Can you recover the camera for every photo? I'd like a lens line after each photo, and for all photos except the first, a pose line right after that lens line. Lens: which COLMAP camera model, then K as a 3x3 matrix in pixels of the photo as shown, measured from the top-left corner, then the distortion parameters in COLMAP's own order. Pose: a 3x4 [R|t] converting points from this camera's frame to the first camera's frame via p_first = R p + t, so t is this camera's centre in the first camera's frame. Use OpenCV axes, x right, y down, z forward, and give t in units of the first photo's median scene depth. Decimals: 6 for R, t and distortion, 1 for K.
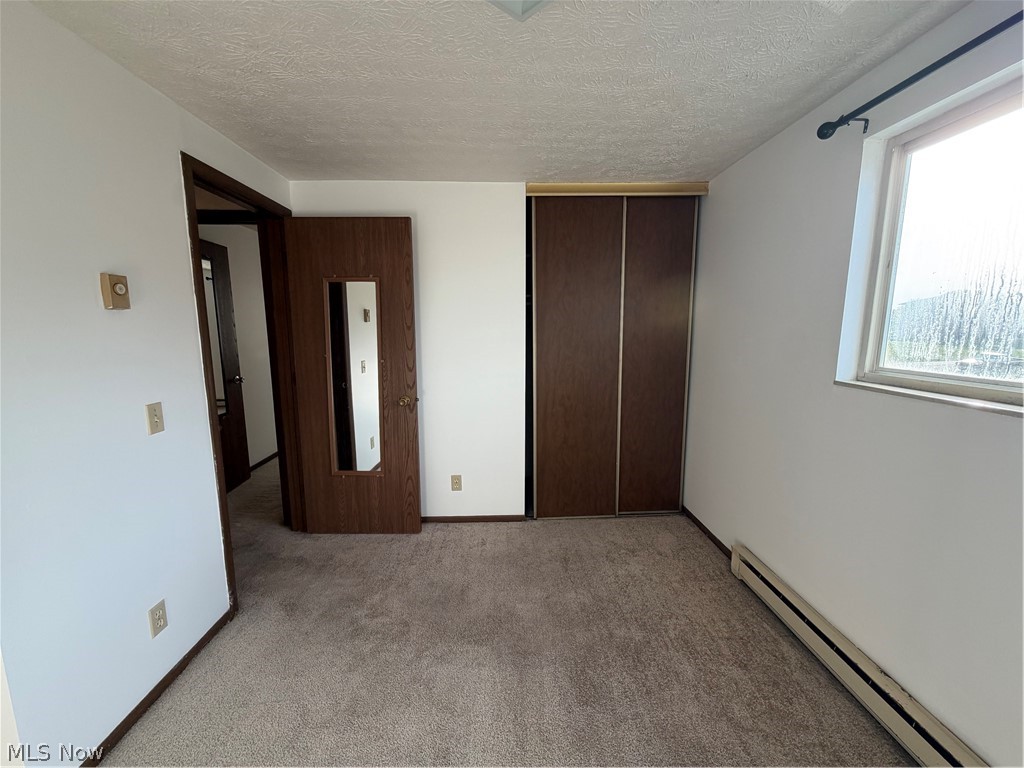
lens RADIAL K [[406.6, 0, 512.0], [0, 406.6, 384.0], [0, 0, 1]] dist [-0.000883, 0.000053]
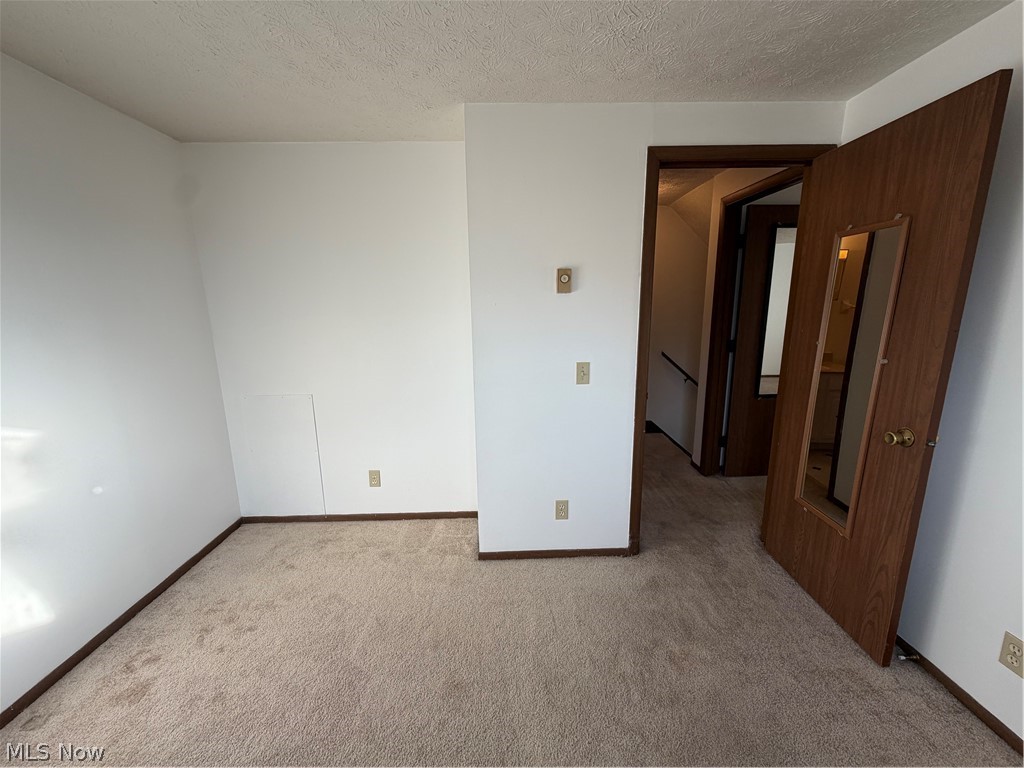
lens RADIAL K [[406.6, 0, 512.0], [0, 406.6, 384.0], [0, 0, 1]] dist [-0.000883, 0.000053]
pose [[-0.005644, 0.203675, -0.979022, 0.337024], [-0.126793, 0.970990, 0.202735, -0.094141], [0.991913, 0.125278, 0.020344, 0.556177]]
